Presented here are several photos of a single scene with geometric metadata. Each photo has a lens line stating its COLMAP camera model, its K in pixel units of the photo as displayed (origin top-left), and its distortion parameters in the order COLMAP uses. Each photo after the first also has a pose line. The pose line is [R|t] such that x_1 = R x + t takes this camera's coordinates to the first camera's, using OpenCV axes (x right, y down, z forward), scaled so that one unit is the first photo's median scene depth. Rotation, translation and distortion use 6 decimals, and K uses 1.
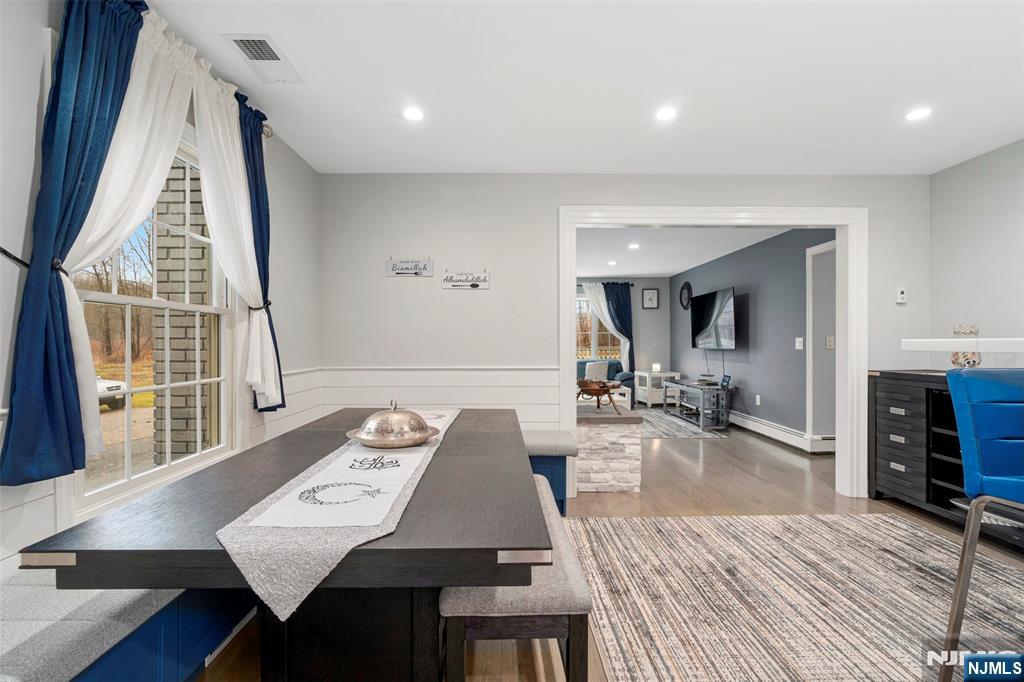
lens RADIAL K [[464.4, 0, 508.6], [0, 464.4, 344.9], [0, 0, 1]] dist [-0.003899, 0.000146]
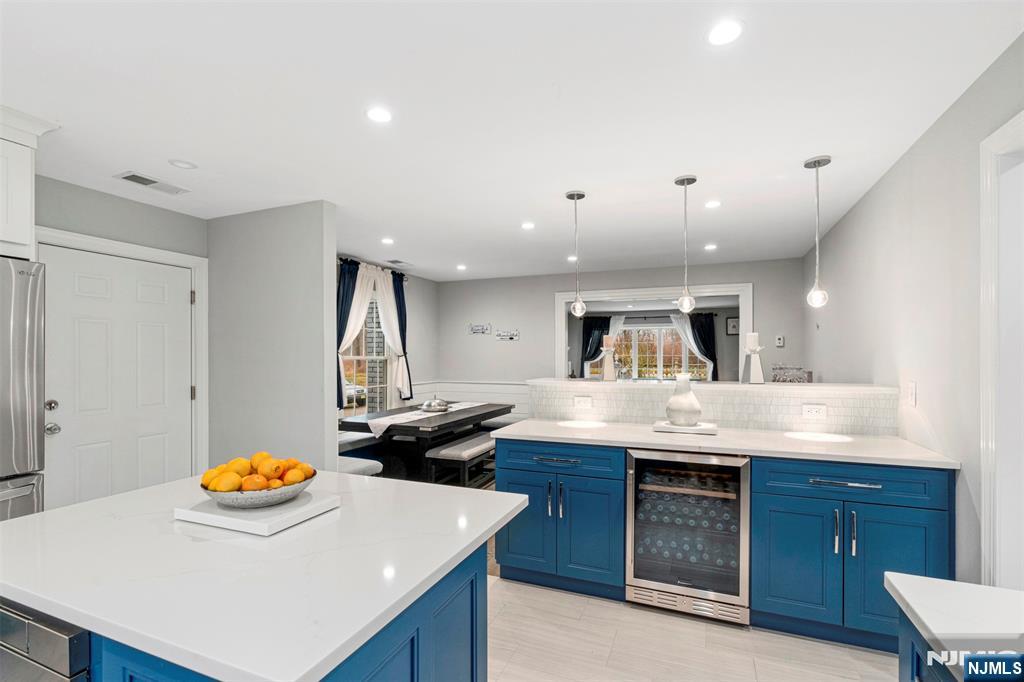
lens RADIAL K [[472.8, 0, 512.1], [0, 472.8, 358.6], [0, 0, 1]] dist [-0.000902, 0.000021]
pose [[0.920457, 0.003980, -0.390823, 0.899591], [-0.003678, 0.999992, 0.001520, -0.069451], [0.390826, 0.000039, 0.920464, -0.973918]]
